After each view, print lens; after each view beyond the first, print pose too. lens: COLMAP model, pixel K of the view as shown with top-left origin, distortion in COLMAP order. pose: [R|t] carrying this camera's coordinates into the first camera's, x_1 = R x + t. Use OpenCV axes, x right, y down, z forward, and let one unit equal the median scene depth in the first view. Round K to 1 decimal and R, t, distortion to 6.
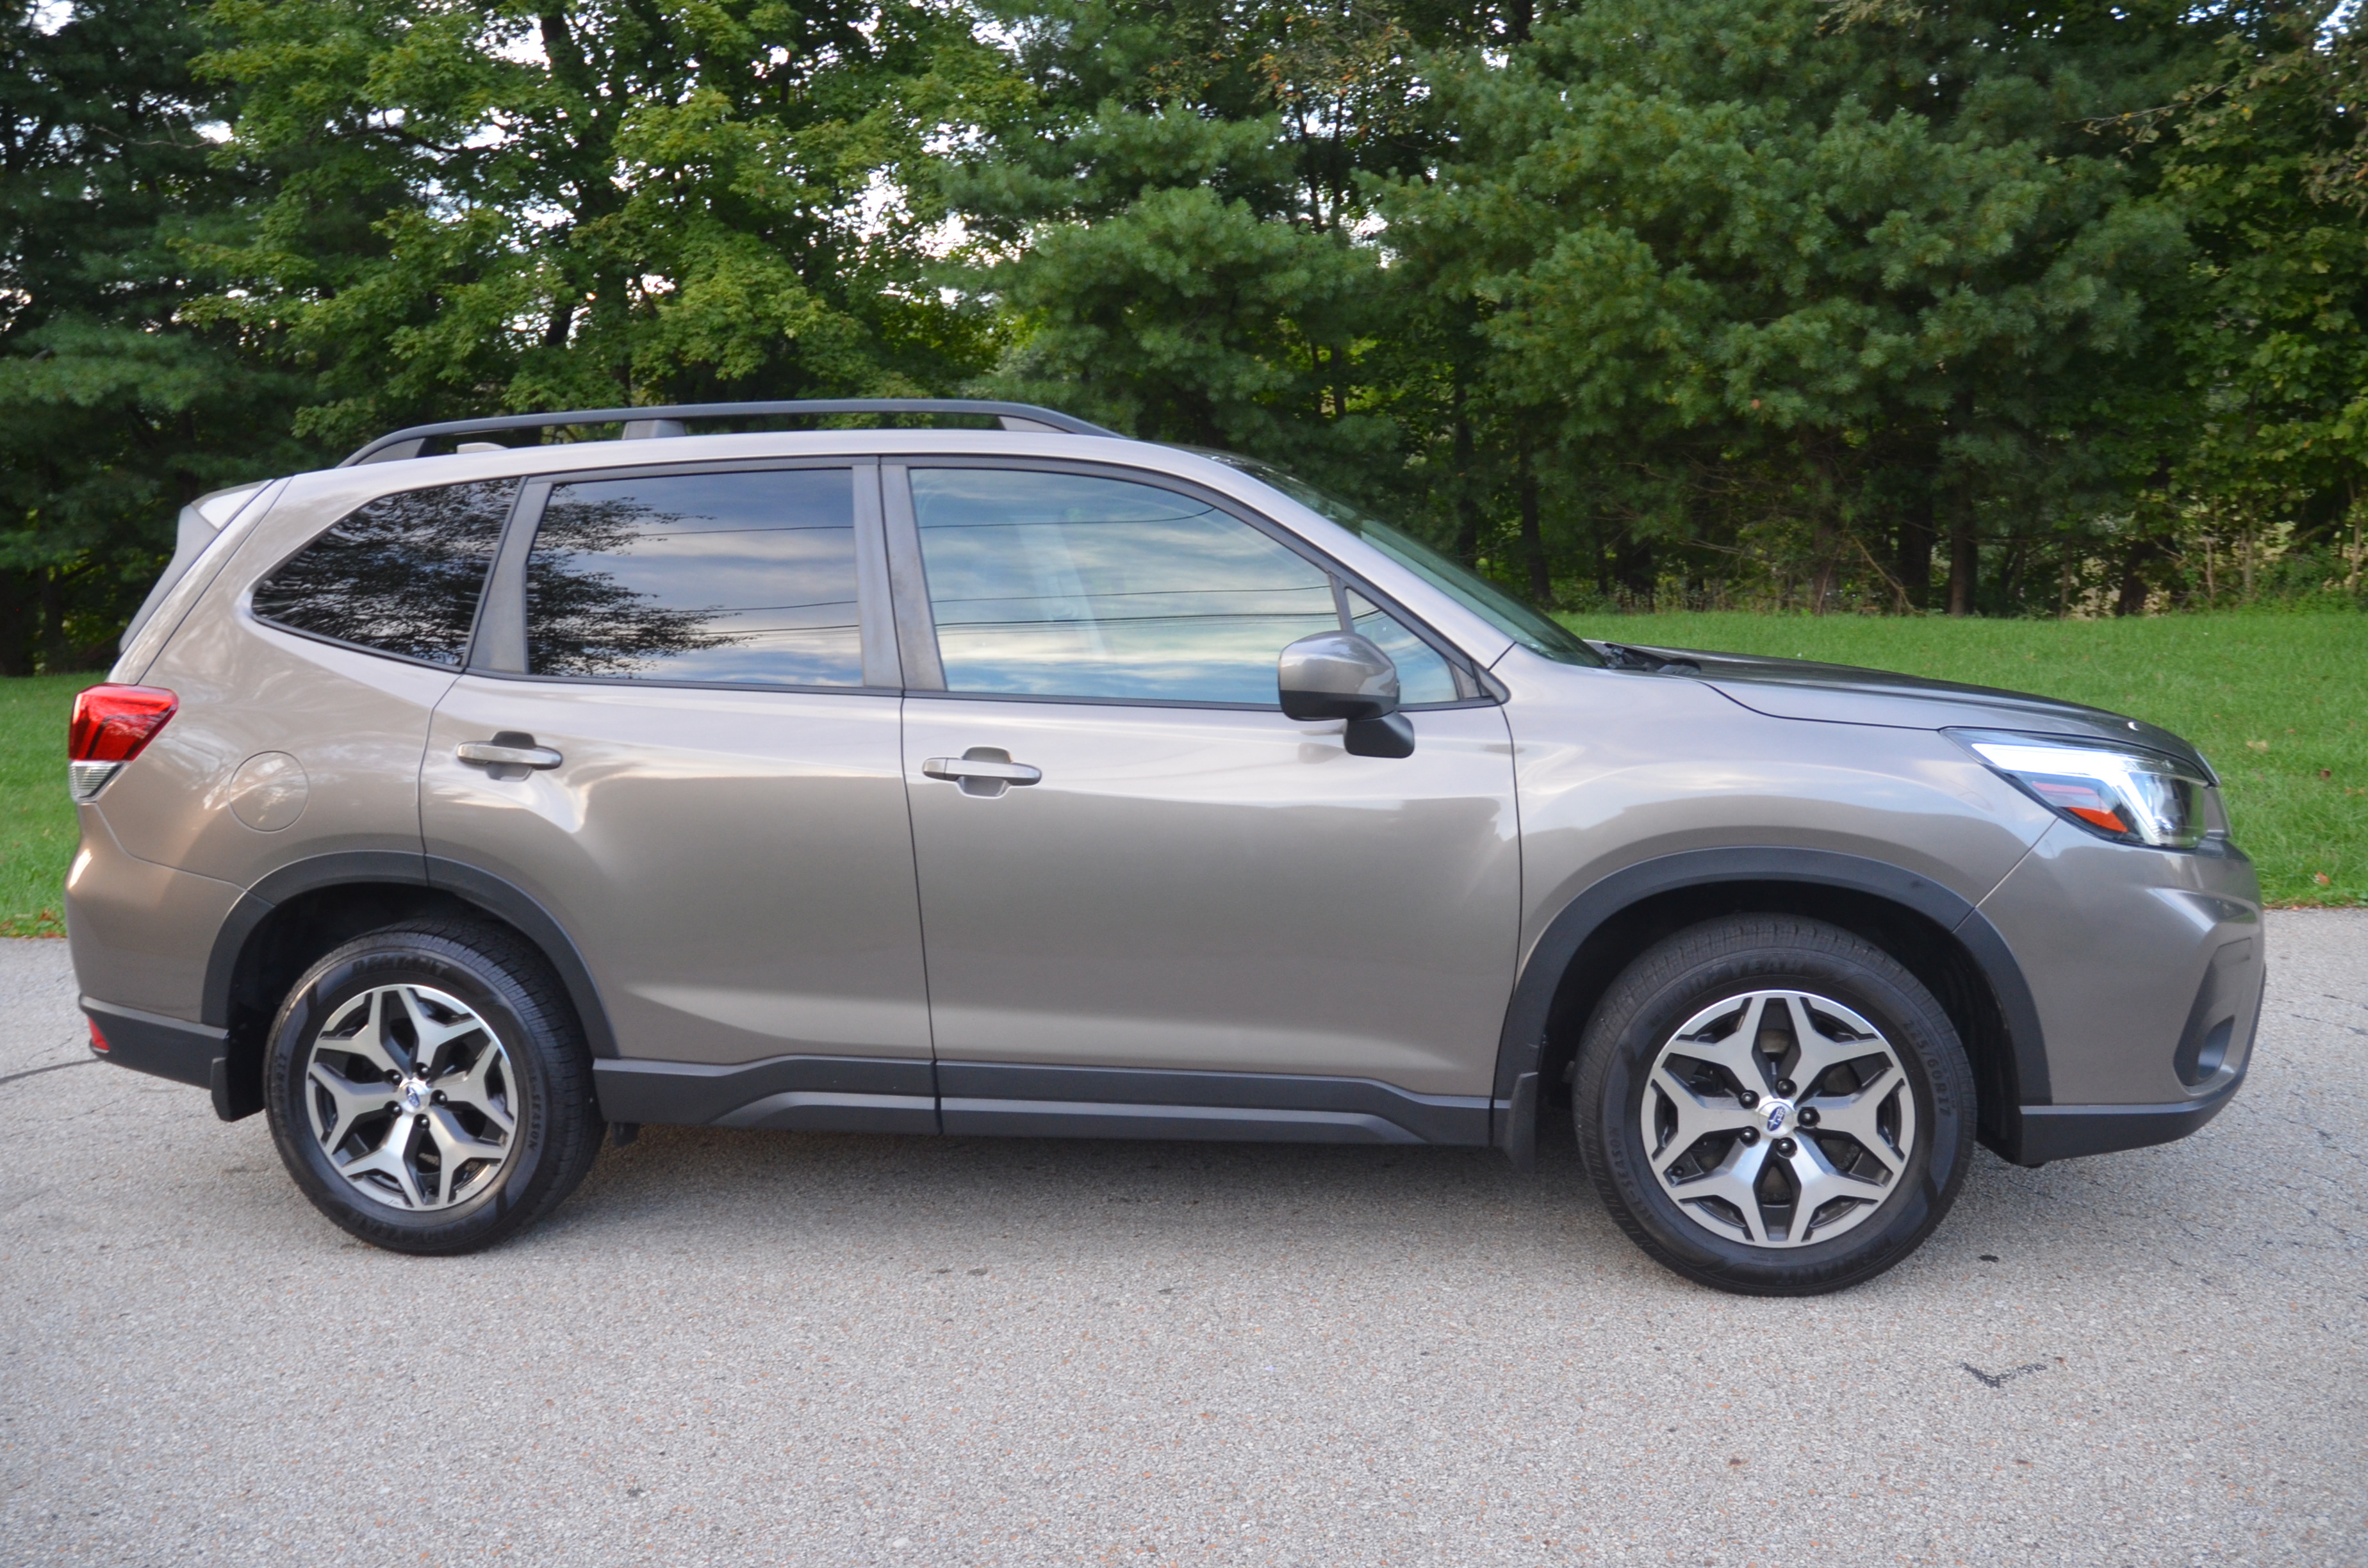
lens RADIAL K [[1886.3, 0, 1173.4], [0, 1886.3, 800.1], [0, 0, 1]] dist [-0.009360, 0.002765]
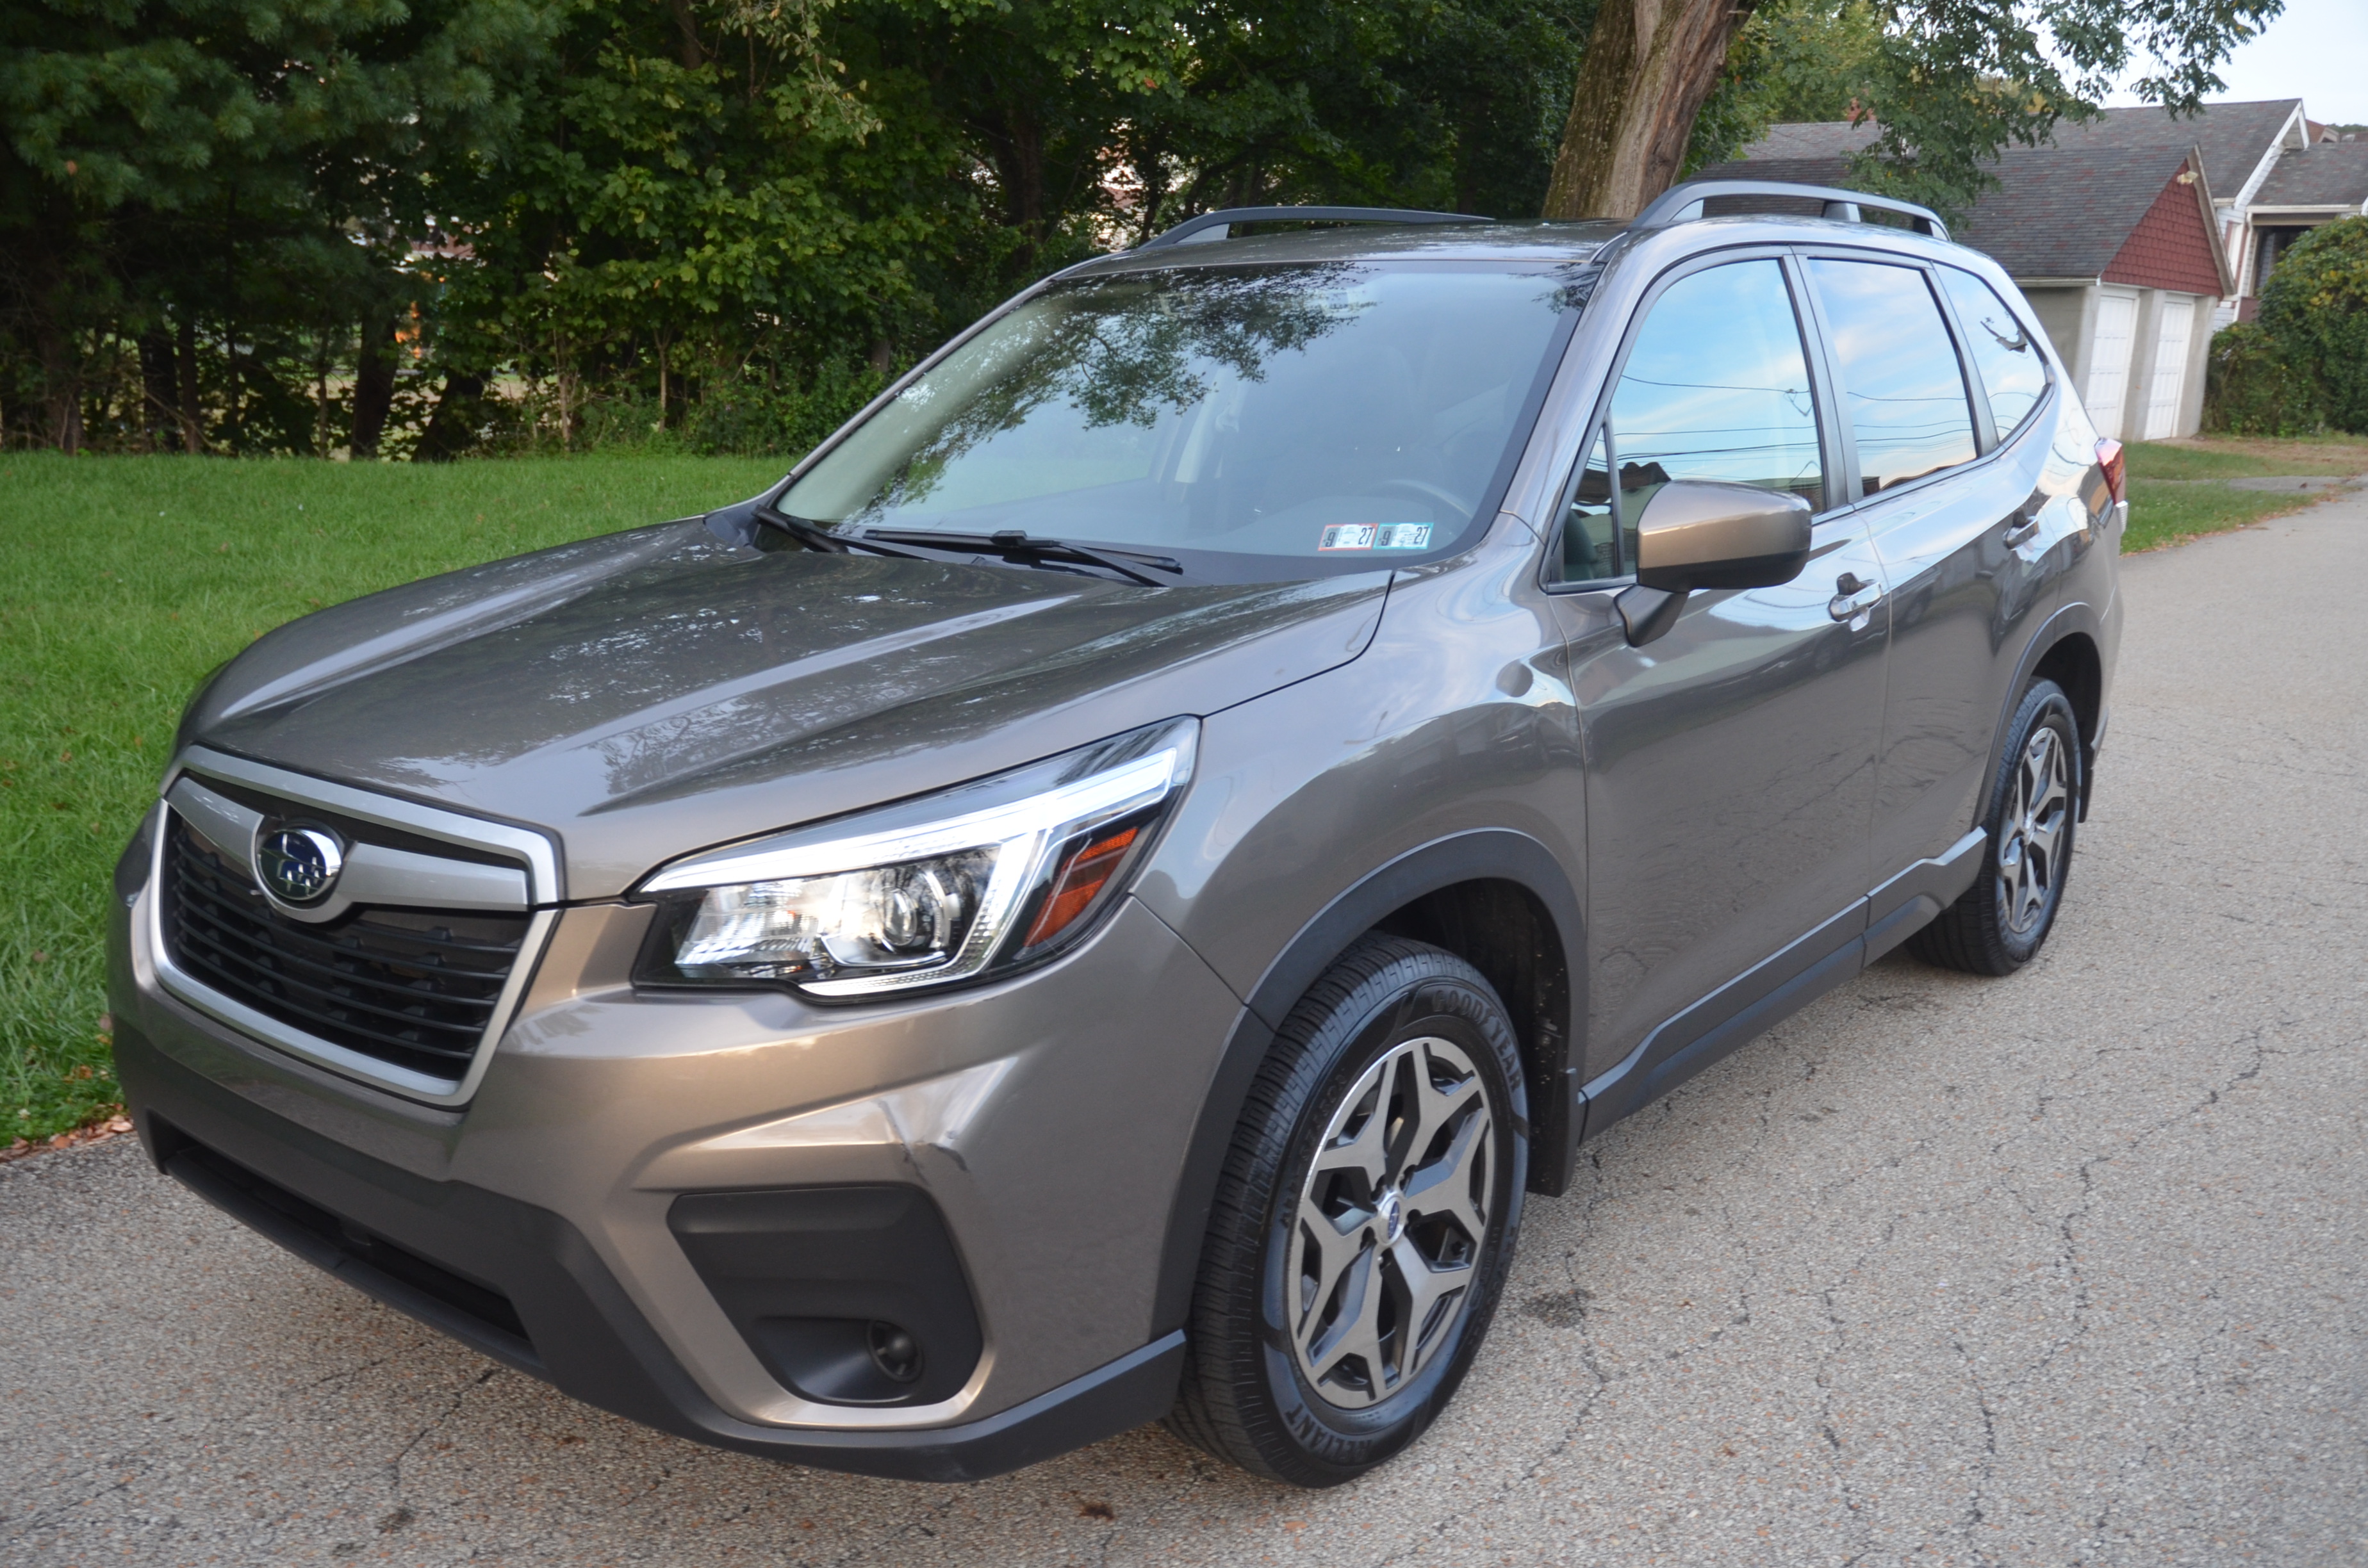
lens RADIAL K [[1959.3, 0, 1176.8], [0, 1959.3, 810.8], [0, 0, 1]] dist [0.013274, -0.008231]
pose [[0.487371, -0.149150, 0.860363, -0.187978], [0.078990, 0.988795, 0.126670, -0.023633], [-0.869615, 0.006225, 0.493691, 0.245463]]
